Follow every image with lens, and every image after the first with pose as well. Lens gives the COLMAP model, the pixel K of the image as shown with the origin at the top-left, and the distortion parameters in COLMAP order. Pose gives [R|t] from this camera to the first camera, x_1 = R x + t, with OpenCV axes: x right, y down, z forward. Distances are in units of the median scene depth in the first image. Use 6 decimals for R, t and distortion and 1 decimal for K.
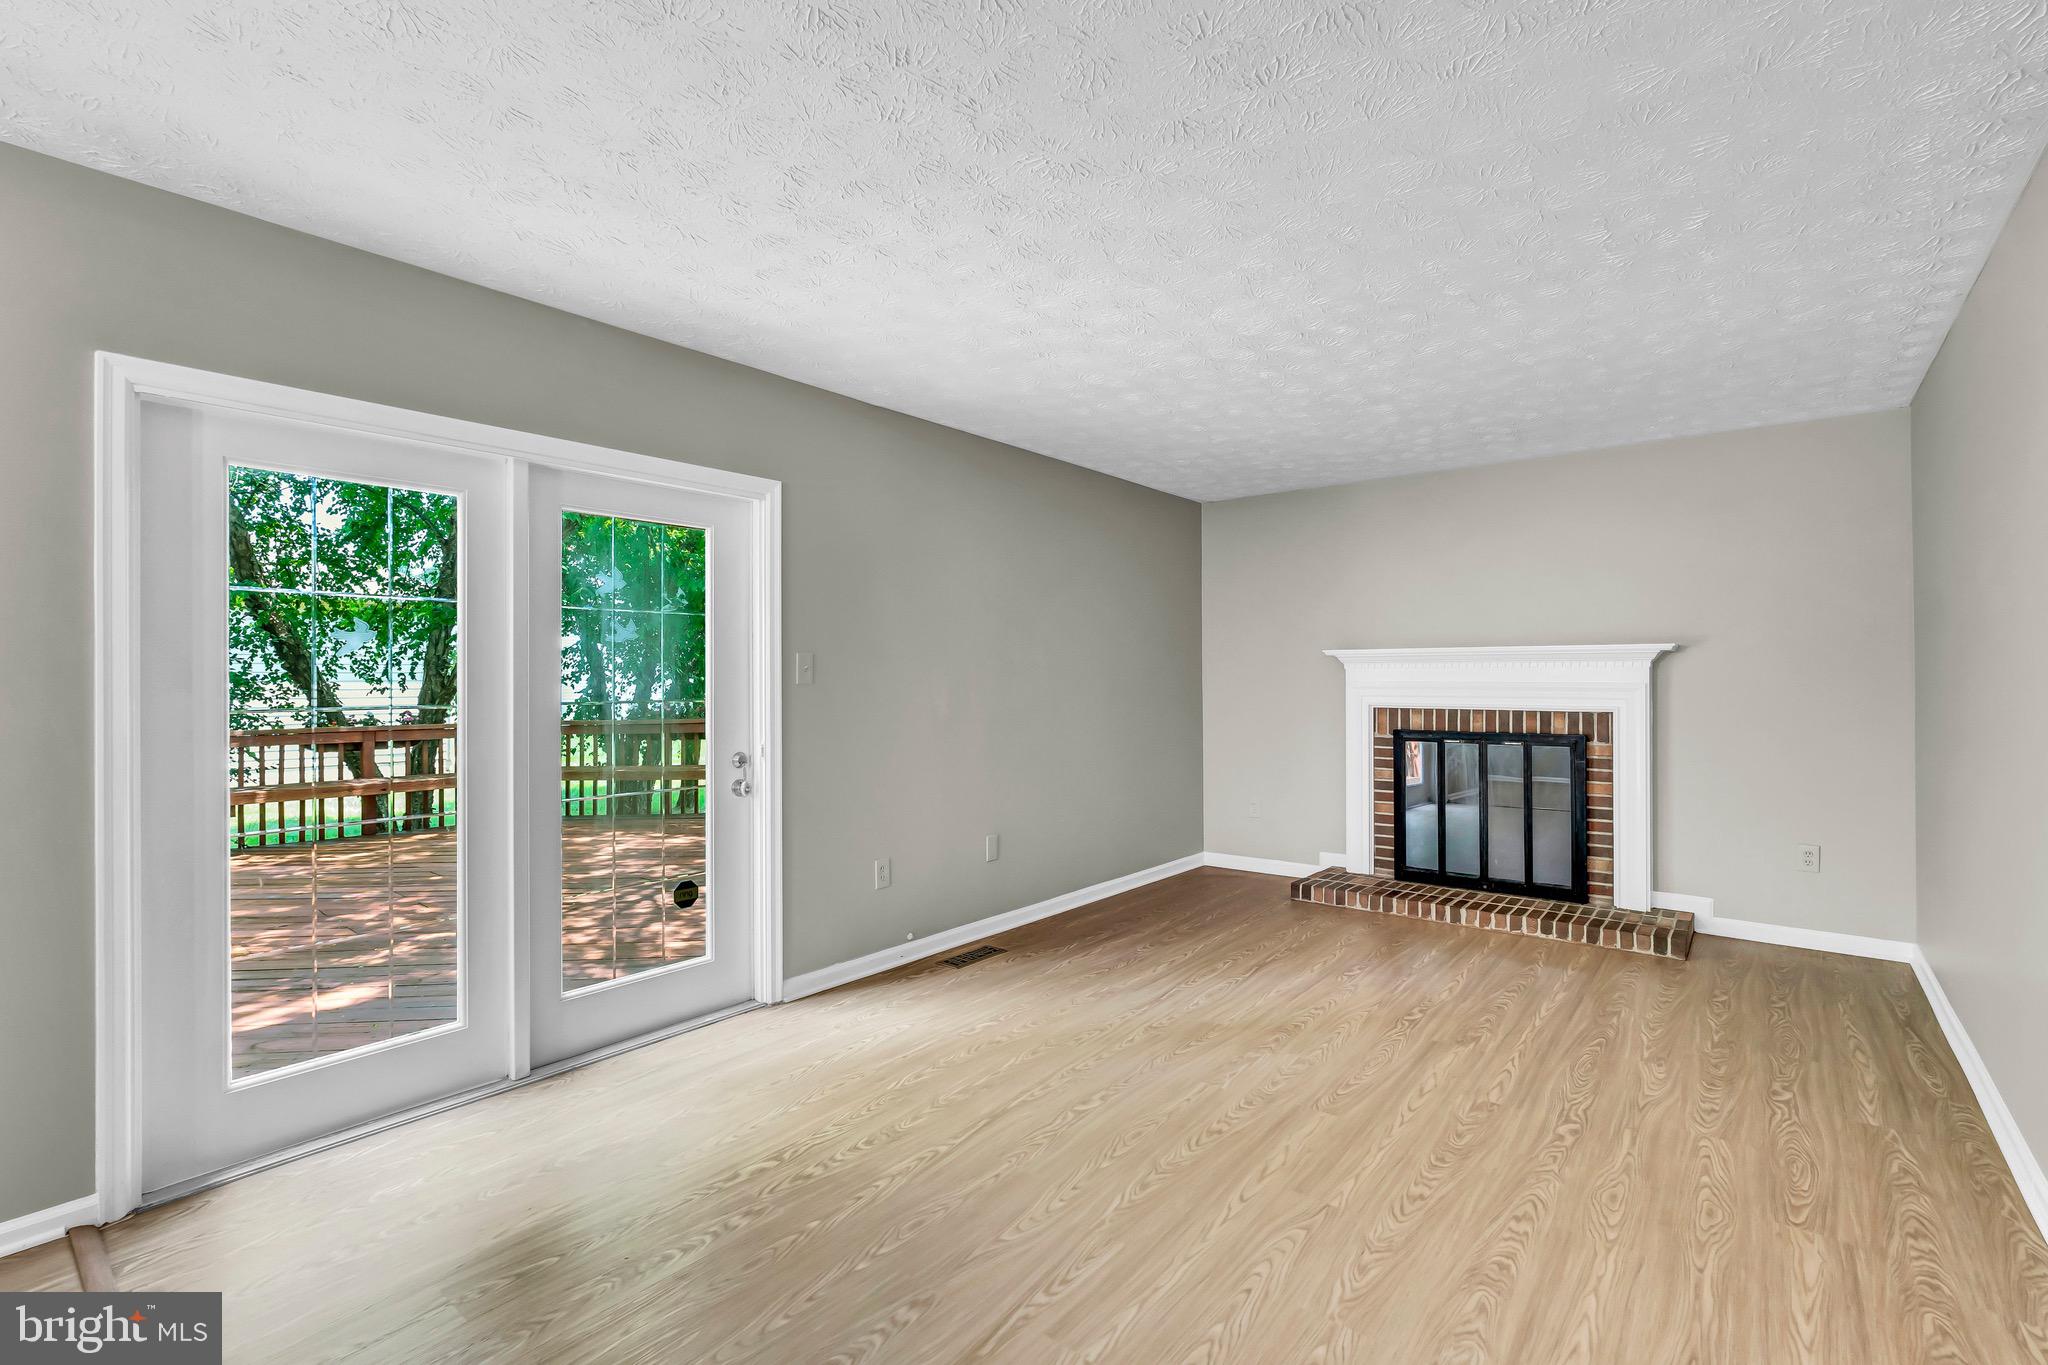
lens RADIAL K [[943.3, 0, 1014.4], [0, 943.3, 677.6], [0, 0, 1]] dist [0.000306, 0.000196]
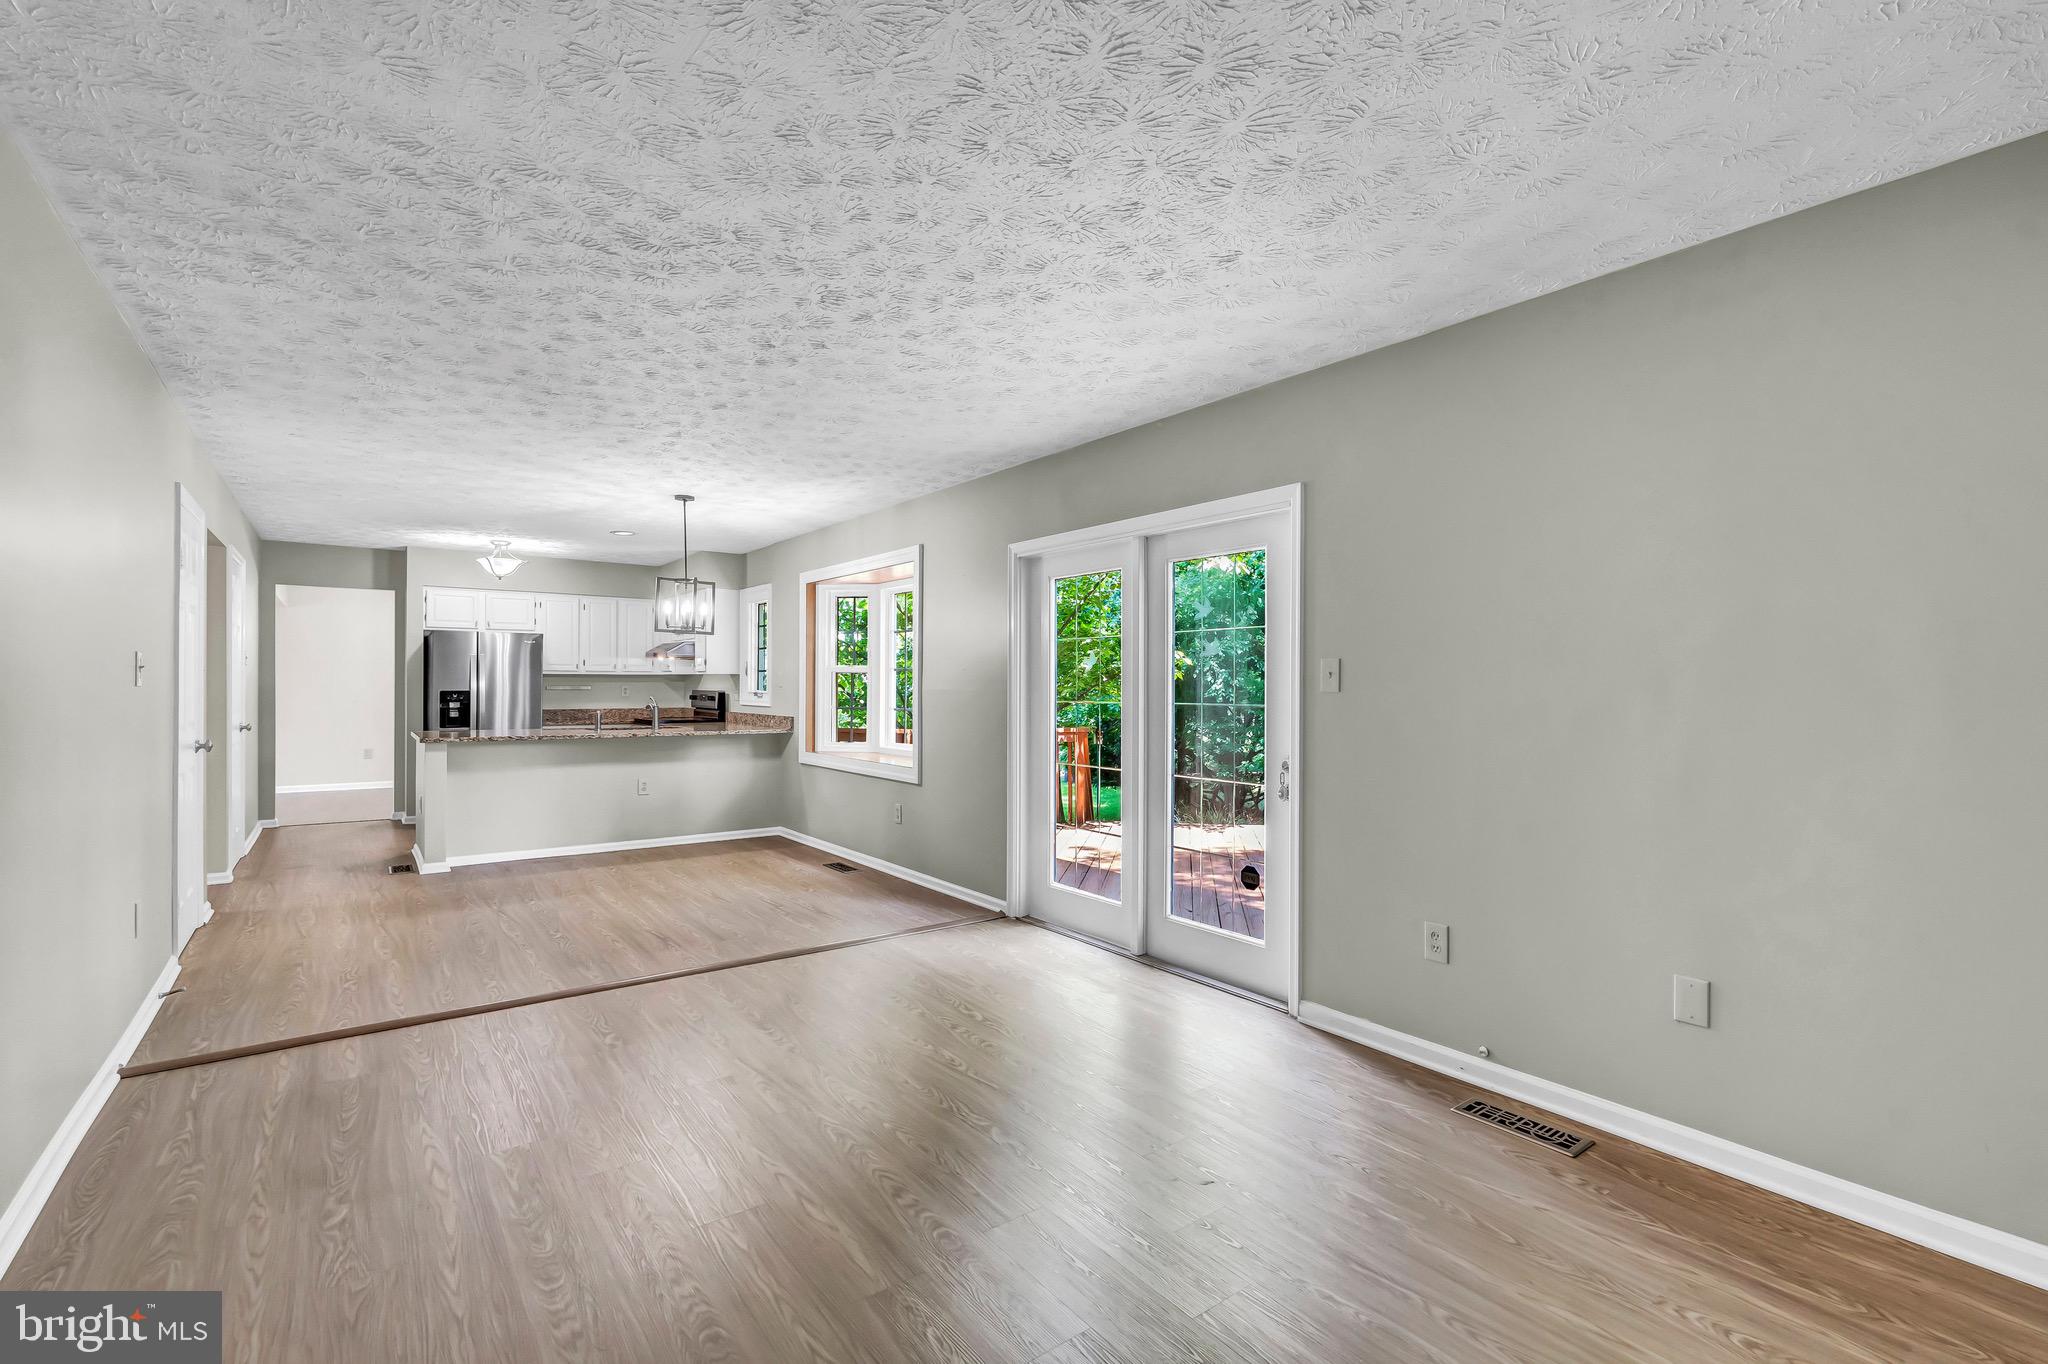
lens RADIAL K [[943.3, 0, 1030.5], [0, 943.3, 680.0], [0, 0, 1]] dist [0.000306, 0.000196]
pose [[-0.267258, -0.007567, -0.963595, 1.092053], [-0.002229, 0.999971, -0.007234, 0.005738], [0.963622, 0.000214, -0.267268, 1.427375]]
